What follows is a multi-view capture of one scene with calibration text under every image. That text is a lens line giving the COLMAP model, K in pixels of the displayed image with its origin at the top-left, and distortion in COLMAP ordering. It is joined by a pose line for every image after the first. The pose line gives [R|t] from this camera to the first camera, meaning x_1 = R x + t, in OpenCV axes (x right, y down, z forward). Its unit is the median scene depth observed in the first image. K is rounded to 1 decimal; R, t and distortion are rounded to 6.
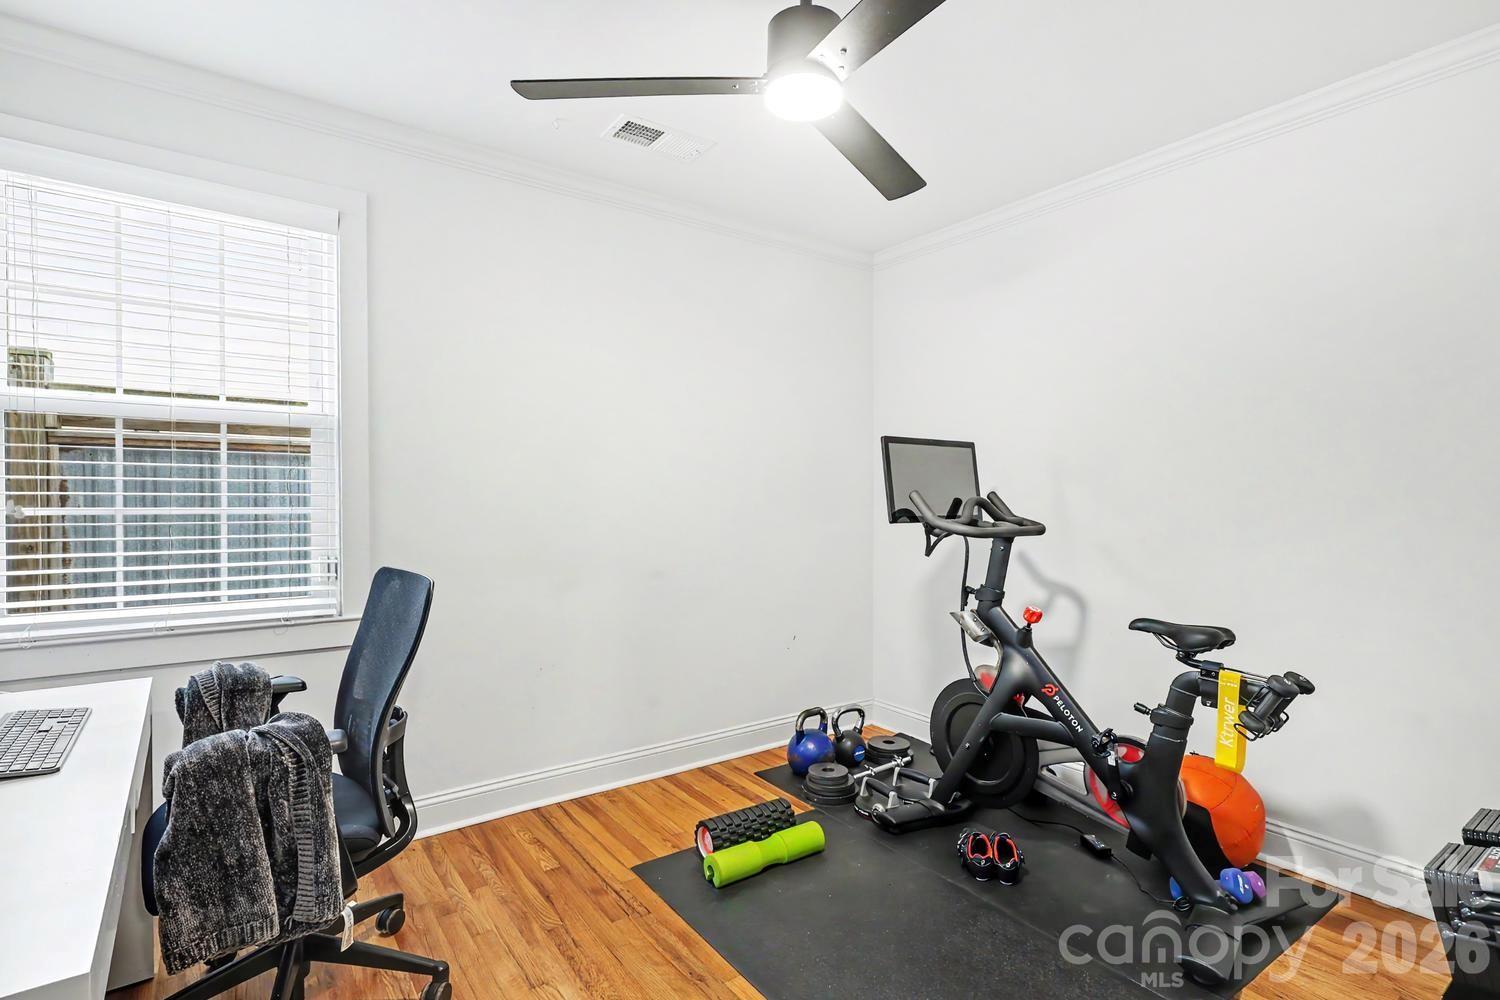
lens RADIAL K [[733.7, 0, 751.5], [0, 733.7, 490.2], [0, 0, 1]] dist [-0.001521, 0.000058]
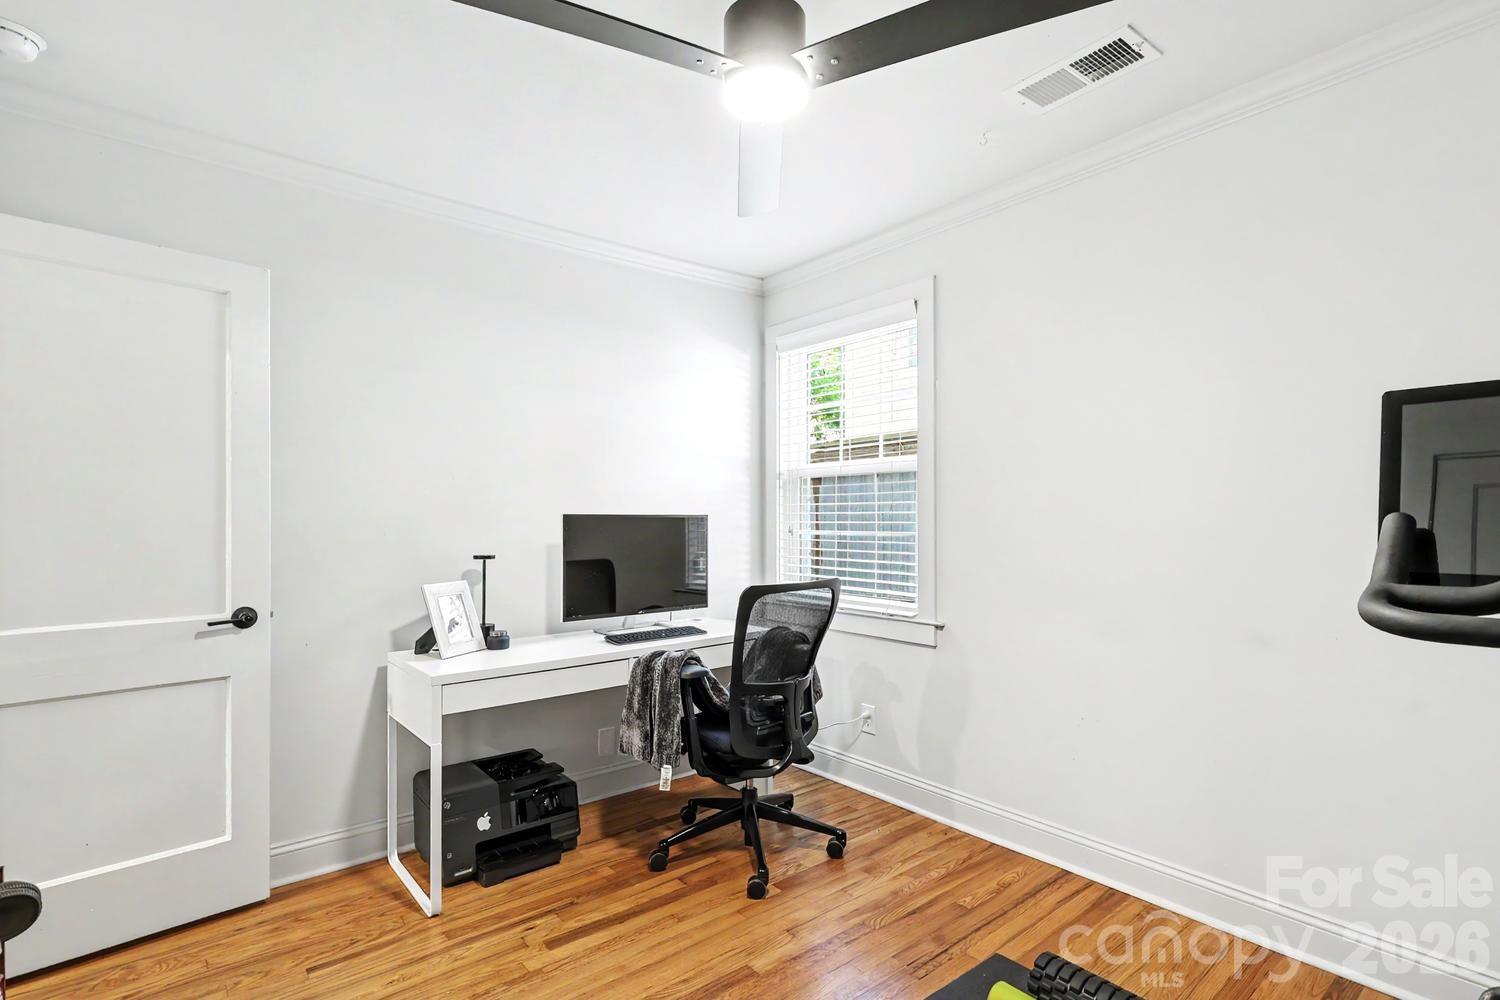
lens RADIAL K [[718.2, 0, 747.7], [0, 718.2, 520.3], [0, 0, 1]] dist [0.001179, 0.000462]
pose [[0.063232, -0.004974, -0.997986, 0.646955], [0.003202, 0.999983, -0.004781, 0.006687], [0.997994, -0.002893, 0.063246, 0.634133]]
